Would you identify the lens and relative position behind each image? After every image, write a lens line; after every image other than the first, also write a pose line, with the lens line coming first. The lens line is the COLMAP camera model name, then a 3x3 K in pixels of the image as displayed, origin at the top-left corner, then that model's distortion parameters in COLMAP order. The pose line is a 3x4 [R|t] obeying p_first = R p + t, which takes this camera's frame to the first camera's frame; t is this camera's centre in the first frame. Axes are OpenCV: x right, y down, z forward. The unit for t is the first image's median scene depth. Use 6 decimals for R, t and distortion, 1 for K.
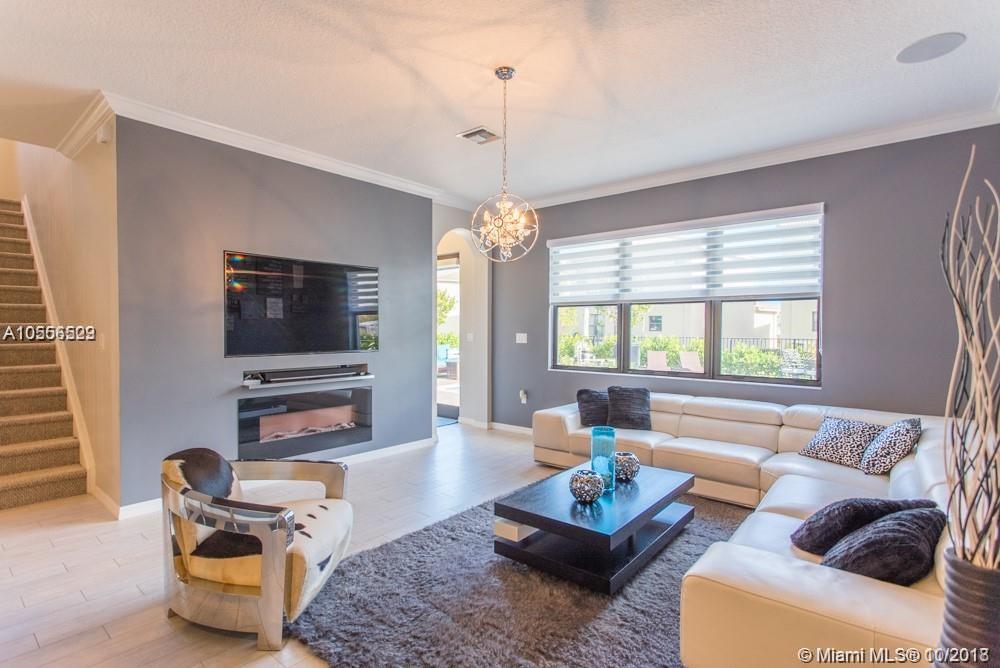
lens RADIAL K [[491.3, 0, 502.2], [0, 491.3, 337.9], [0, 0, 1]] dist [0.006526, 0.001288]
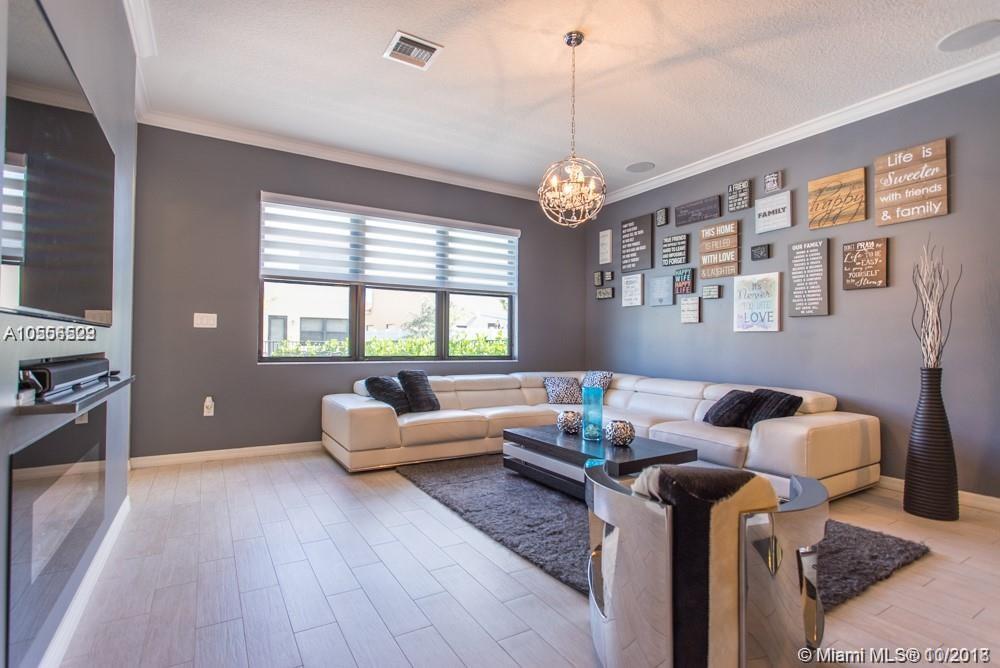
lens RADIAL K [[491.3, 0, 498.0], [0, 491.3, 330.0], [0, 0, 1]] dist [0.006526, 0.001288]
pose [[0.328339, 0.026568, 0.944186, -0.609539], [0.011469, 0.999419, -0.032110, 0.052697], [-0.944490, 0.021372, 0.327843, 0.519945]]
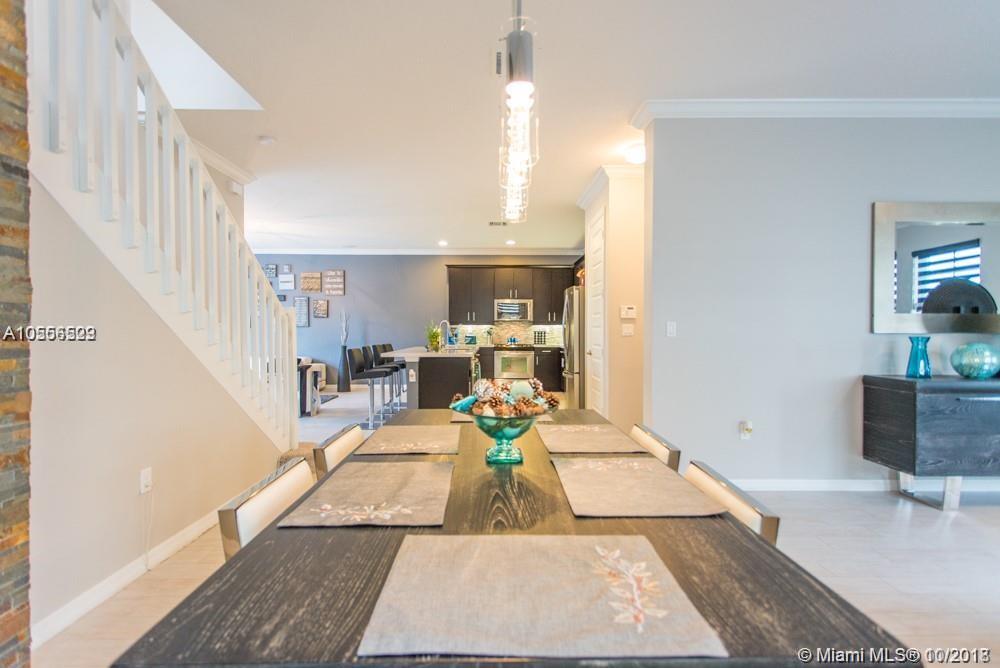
lens RADIAL K [[478.6, 0, 494.1], [0, 478.6, 342.8], [0, 0, 1]] dist [0.012049, -0.000128]
pose [[-0.643476, -0.022322, 0.765141, -1.781026], [0.015394, 0.998995, 0.042091, 0.000052], [-0.765311, 0.038863, -0.642486, 0.999641]]
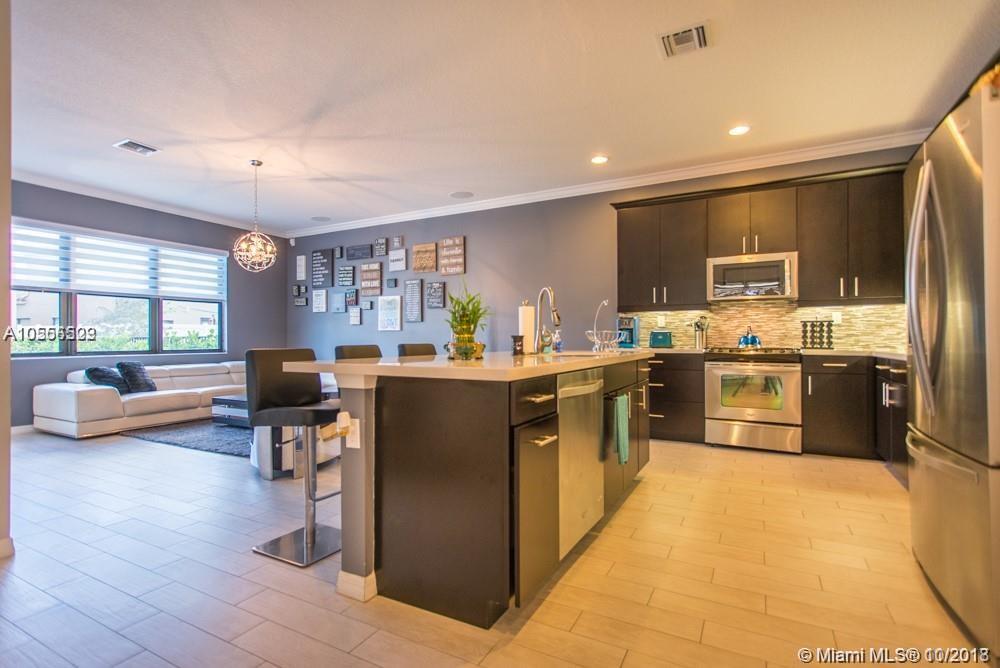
lens RADIAL K [[478.6, 0, 496.8], [0, 478.6, 335.1], [0, 0, 1]] dist [0.012049, -0.000128]
pose [[-0.195966, 0.005027, 0.980598, -1.131883], [0.024255, 0.999706, -0.000278, 0.054758], [-0.980311, 0.023730, -0.196030, 0.323882]]
